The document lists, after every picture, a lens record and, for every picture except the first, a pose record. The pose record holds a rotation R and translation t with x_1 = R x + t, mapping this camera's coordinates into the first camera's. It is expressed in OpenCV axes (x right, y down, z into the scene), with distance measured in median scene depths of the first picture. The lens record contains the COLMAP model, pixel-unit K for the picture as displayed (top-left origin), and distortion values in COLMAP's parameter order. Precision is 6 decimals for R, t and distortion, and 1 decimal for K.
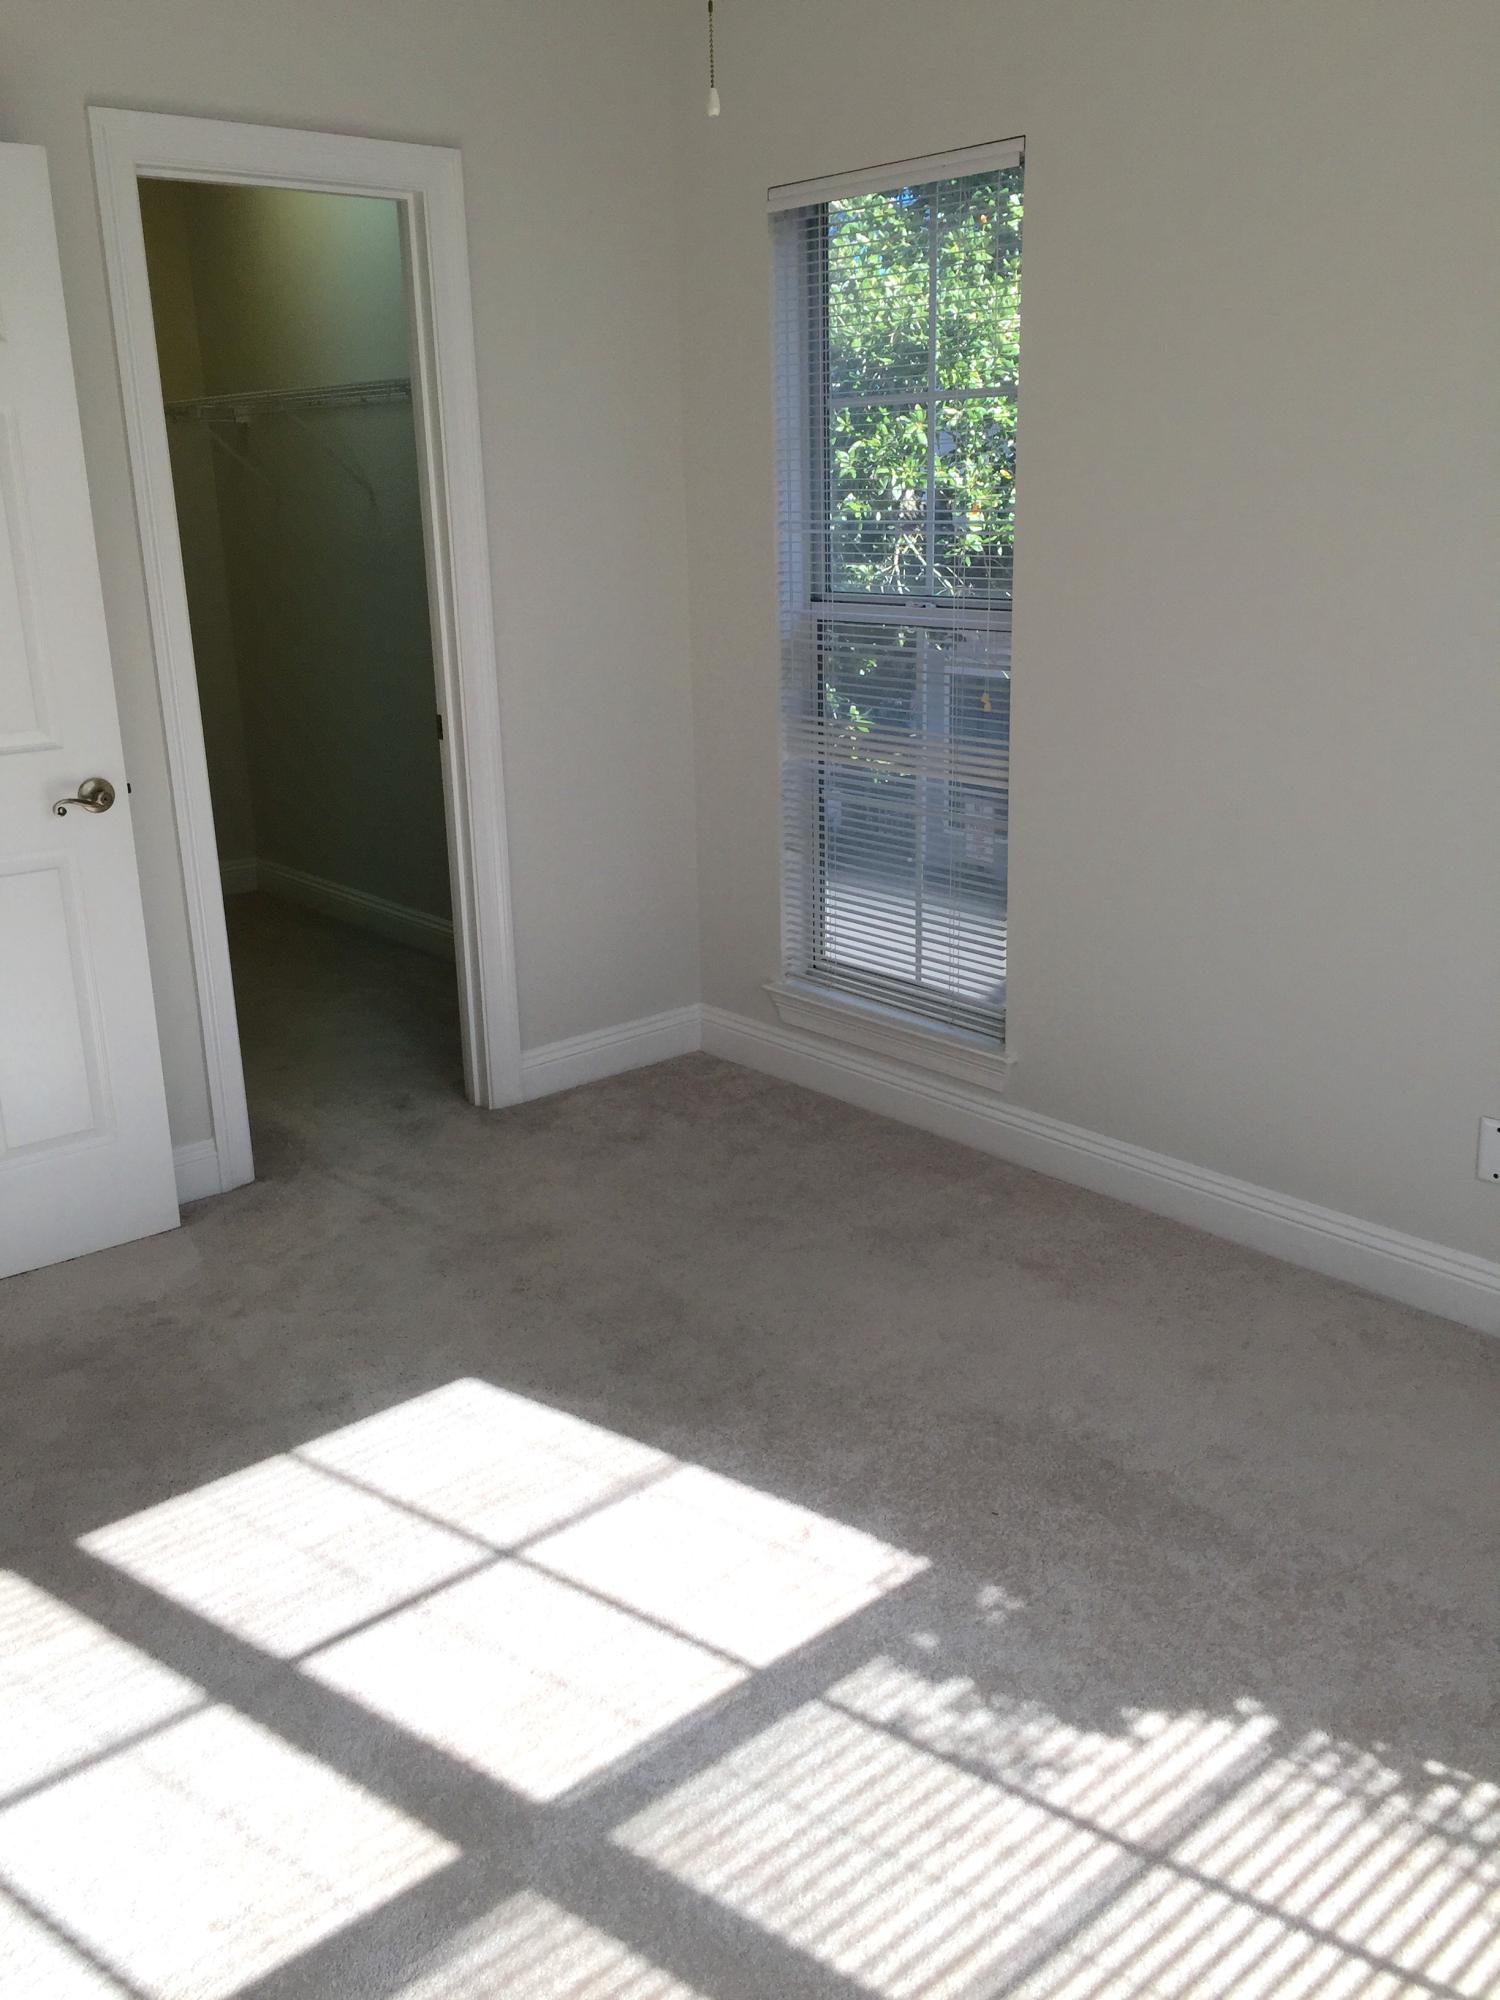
lens RADIAL K [[1709.2, 0, 740.8], [0, 1709.2, 1011.6], [0, 0, 1]] dist [0.099233, -0.128386]
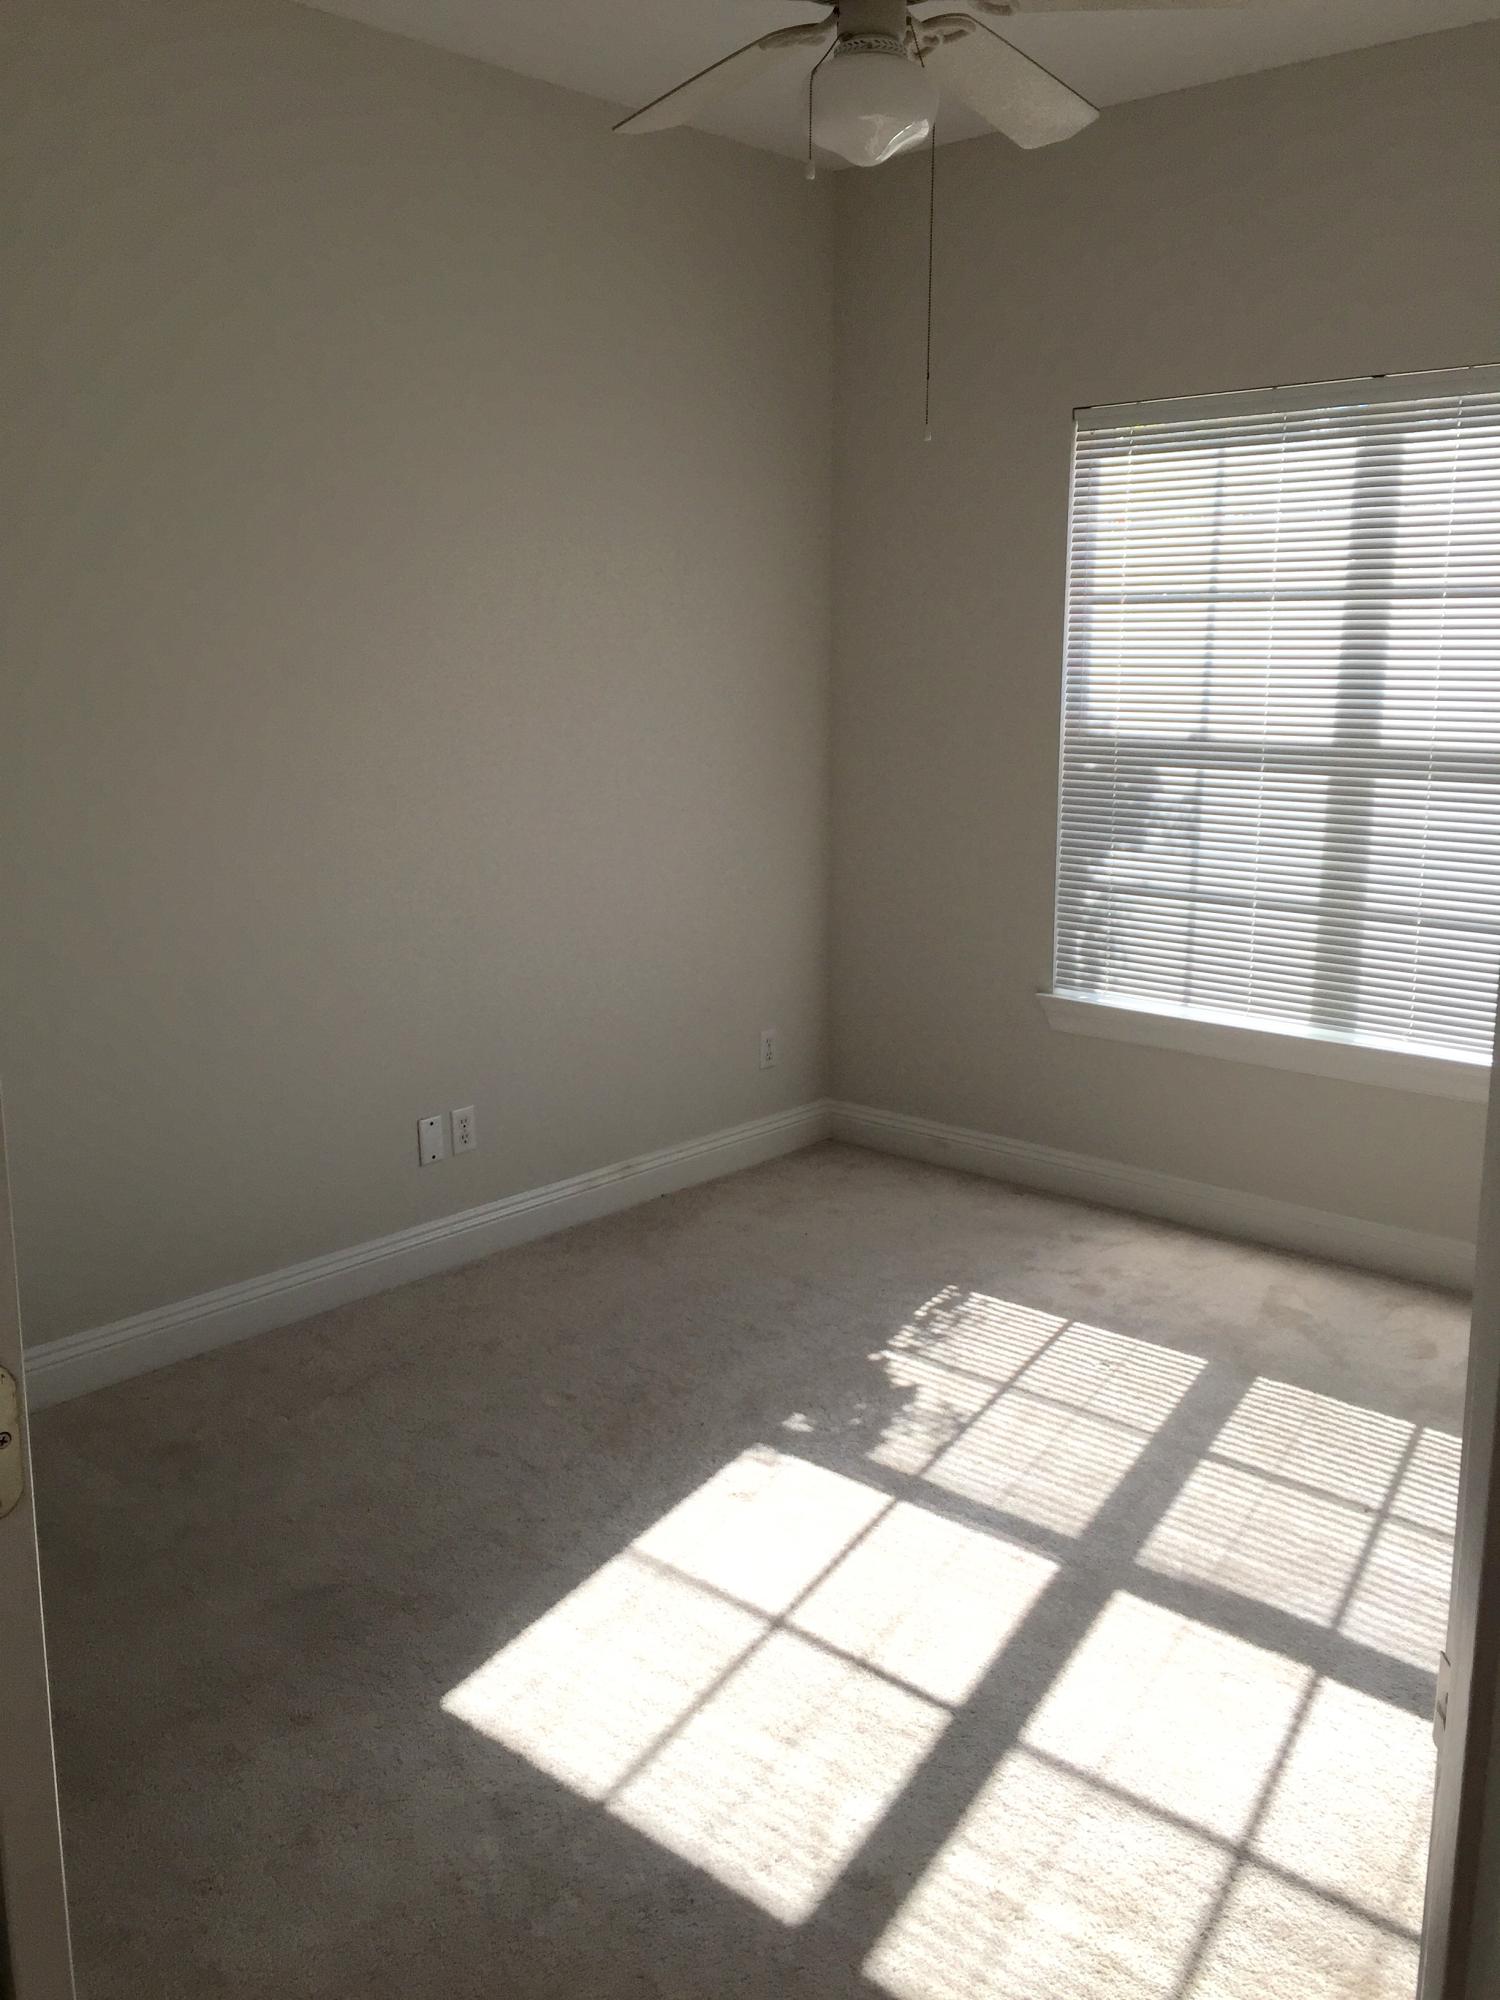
lens RADIAL K [[1713.2, 0, 750.0], [0, 1713.2, 1000.0], [0, 0, 1]] dist [0.090590, -0.122591]
pose [[-0.121833, -0.179705, 0.976147, -1.124799], [0.292388, 0.933335, 0.208316, -0.282171], [-0.948507, 0.310794, -0.061167, 0.960281]]
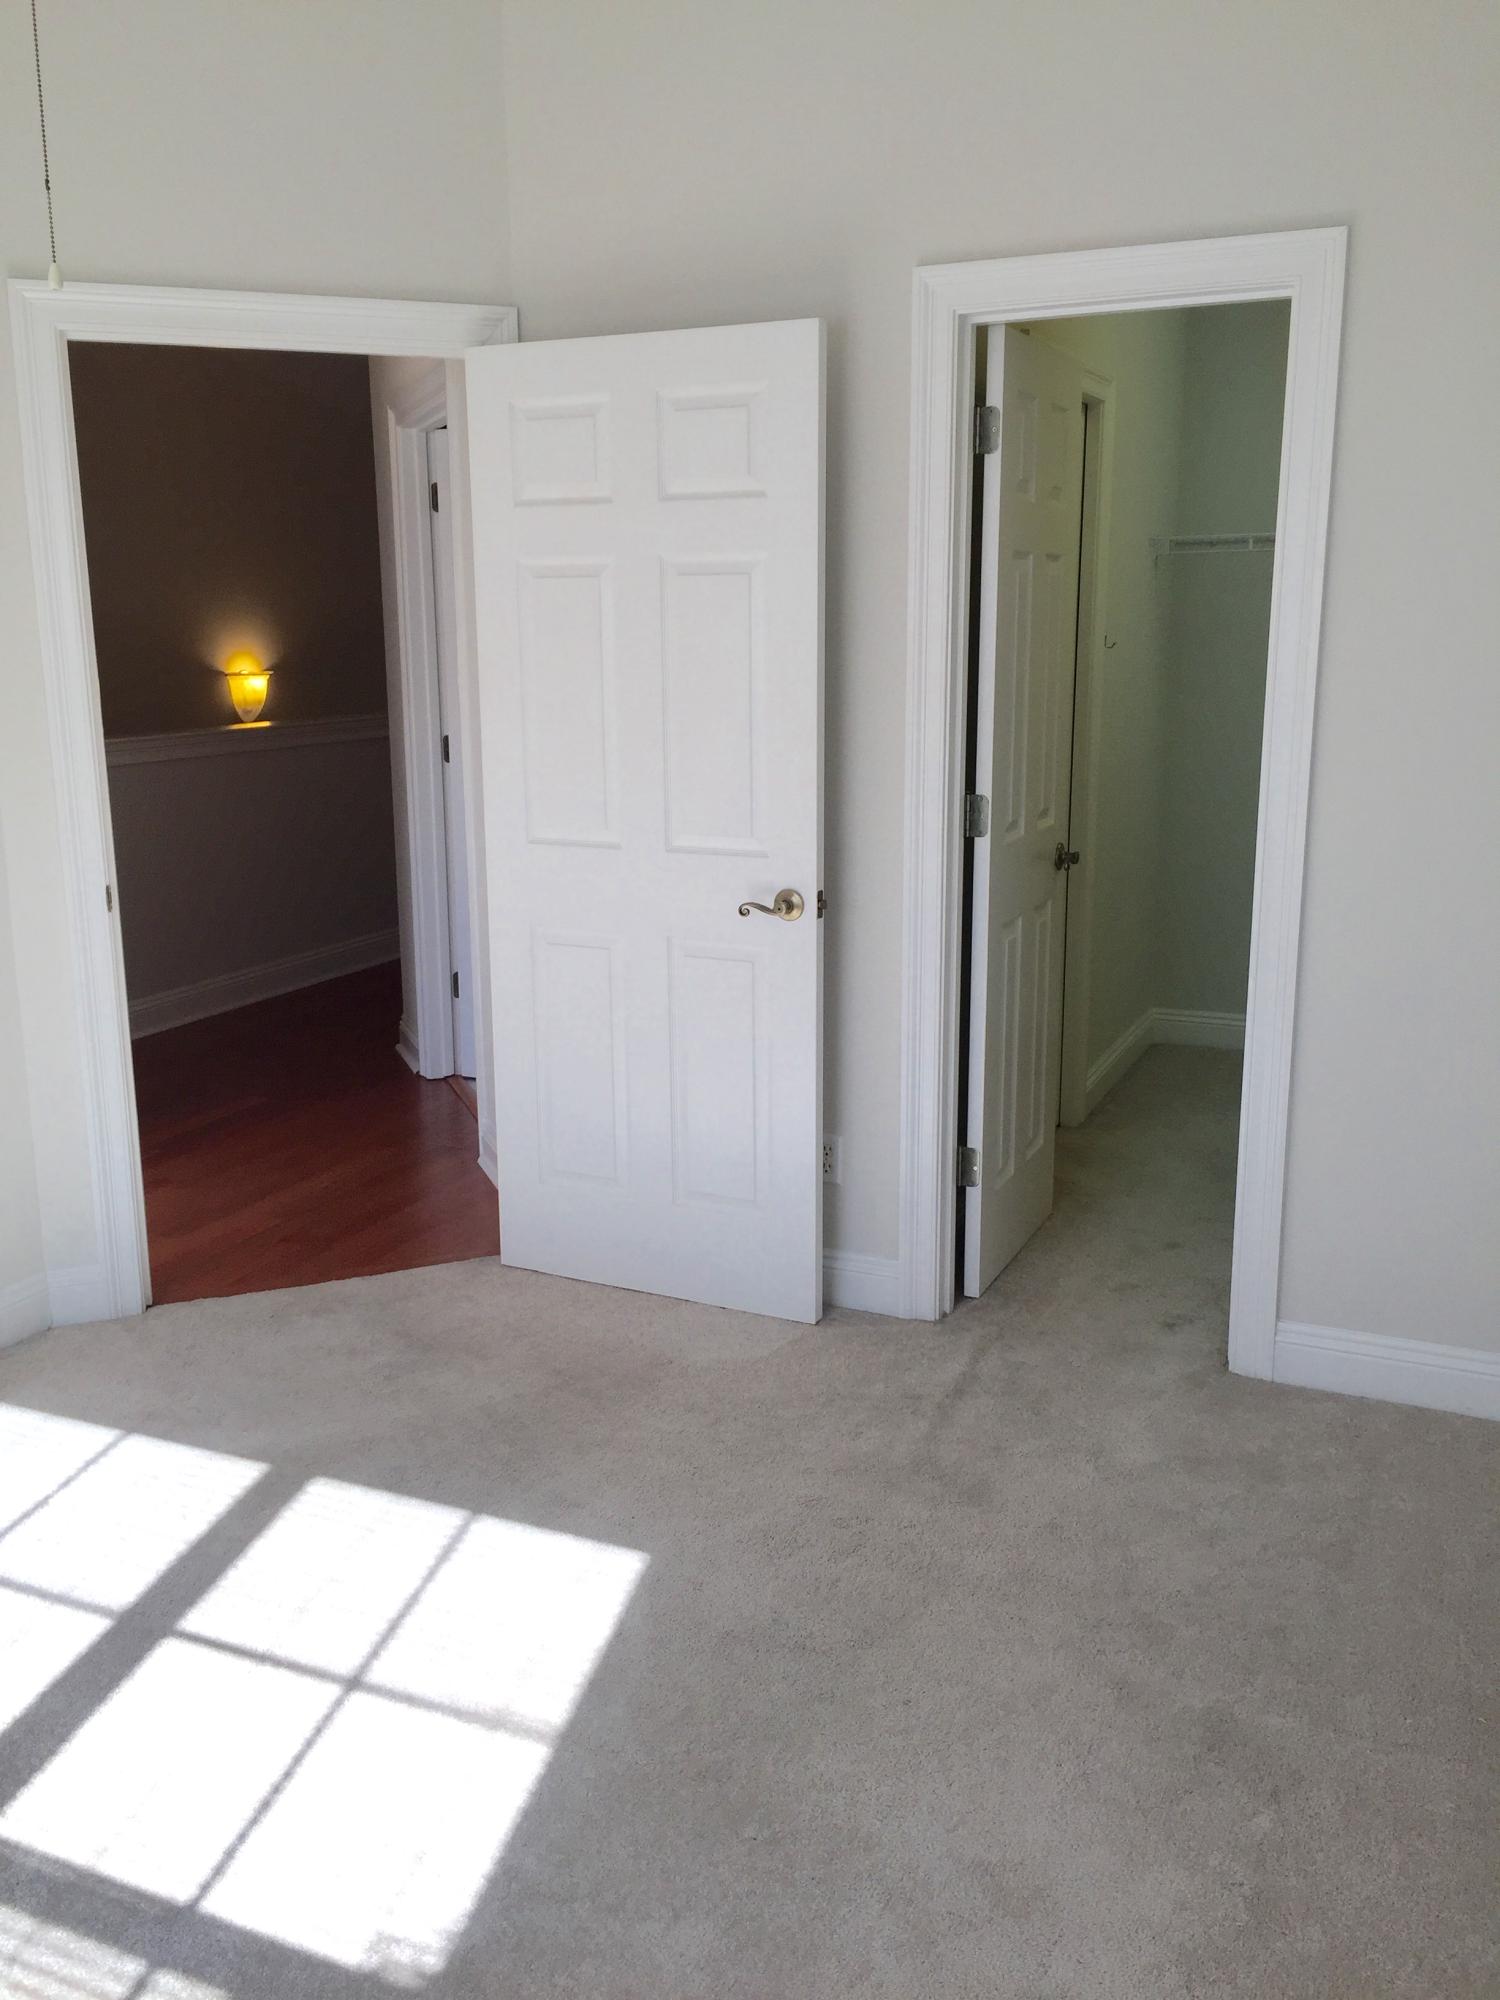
lens RADIAL K [[1713.2, 0, 750.0], [0, 1713.2, 1000.0], [0, 0, 1]] dist [0.090590, -0.122591]
pose [[0.416376, 0.221684, -0.881752, 0.755730], [-0.274079, 0.955309, 0.110753, -0.237203], [0.866898, 0.195555, 0.458527, 0.660295]]
